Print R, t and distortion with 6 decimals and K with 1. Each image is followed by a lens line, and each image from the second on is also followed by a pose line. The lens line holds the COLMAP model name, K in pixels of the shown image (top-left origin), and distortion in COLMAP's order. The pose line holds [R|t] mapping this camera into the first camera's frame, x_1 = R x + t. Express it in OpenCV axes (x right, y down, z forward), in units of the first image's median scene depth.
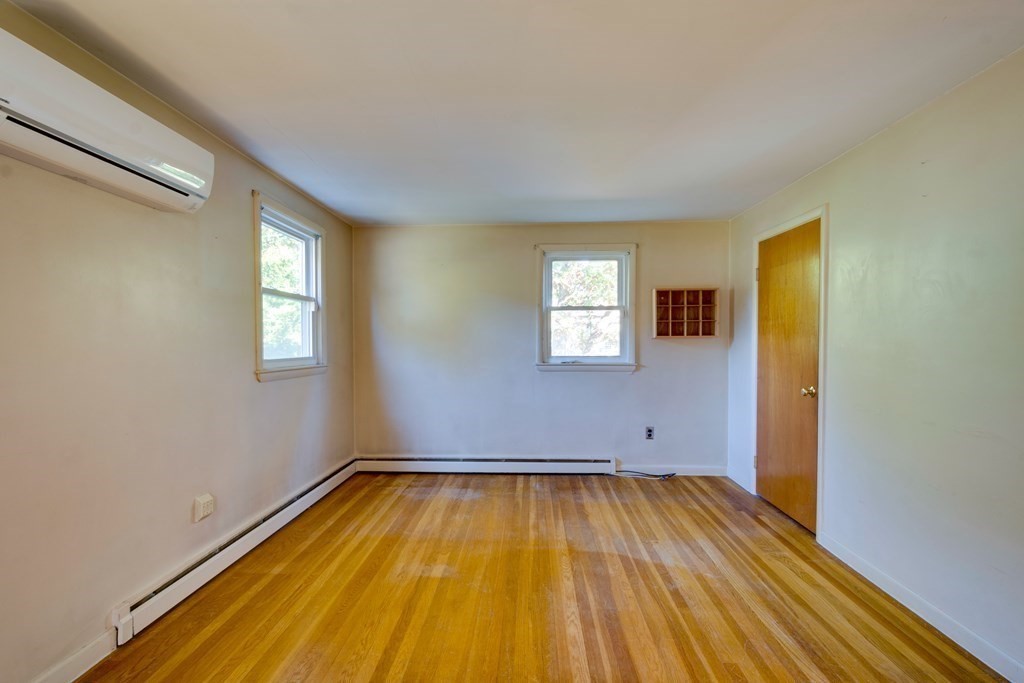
lens RADIAL K [[443.8, 0, 513.4], [0, 443.8, 353.0], [0, 0, 1]] dist [0.003146, 0.000058]
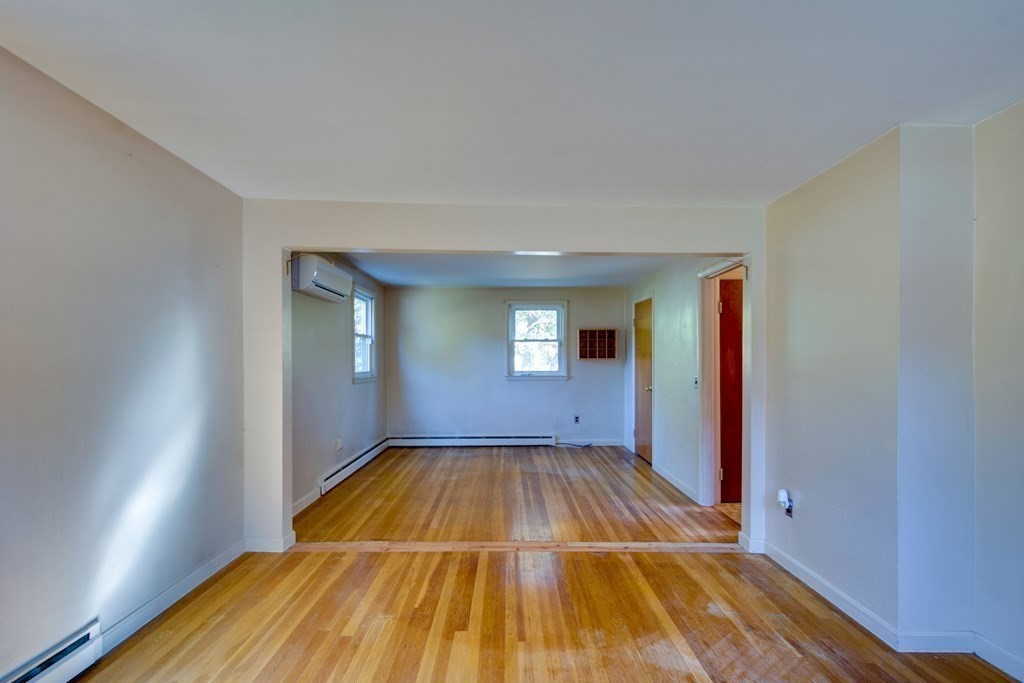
lens RADIAL K [[458.2, 0, 514.7], [0, 458.2, 359.2], [0, 0, 1]] dist [0.002499, 0.000152]
pose [[0.998136, -0.000334, 0.061034, -0.014331], [0.001945, 0.999651, -0.026342, 0.008279], [-0.061004, 0.026412, 0.997788, -0.647682]]
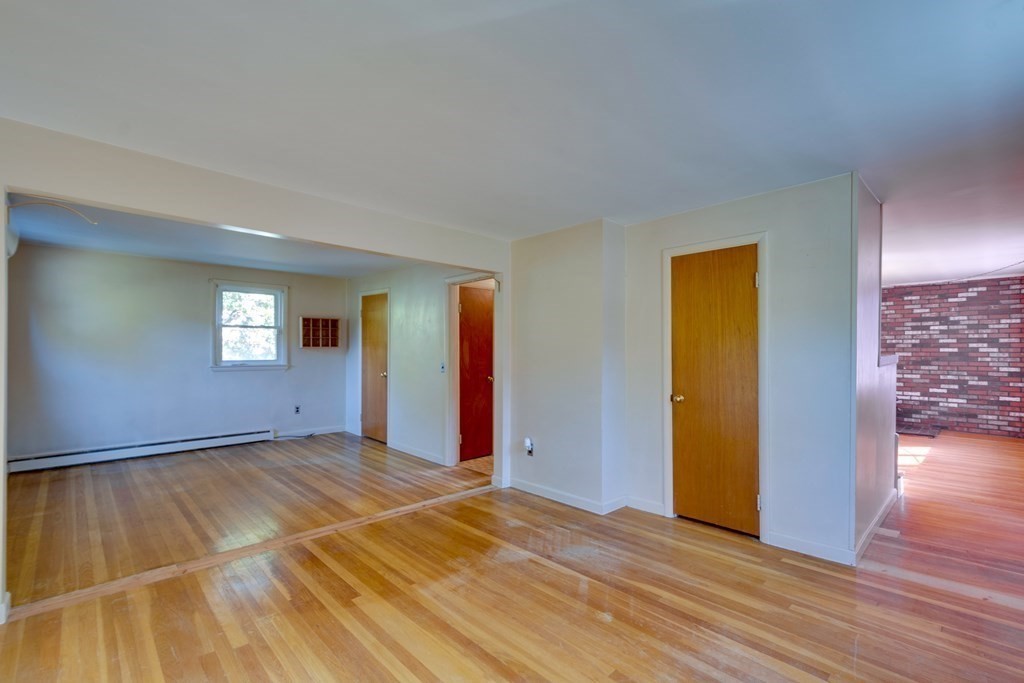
lens RADIAL K [[455.0, 0, 515.2], [0, 455.0, 347.3], [0, 0, 1]] dist [0.002985, 0.000229]
pose [[0.688146, 0.006925, 0.725539, -0.329243], [0.012011, 0.999709, -0.020934, 0.006597], [-0.725473, 0.023120, 0.687862, -0.655927]]
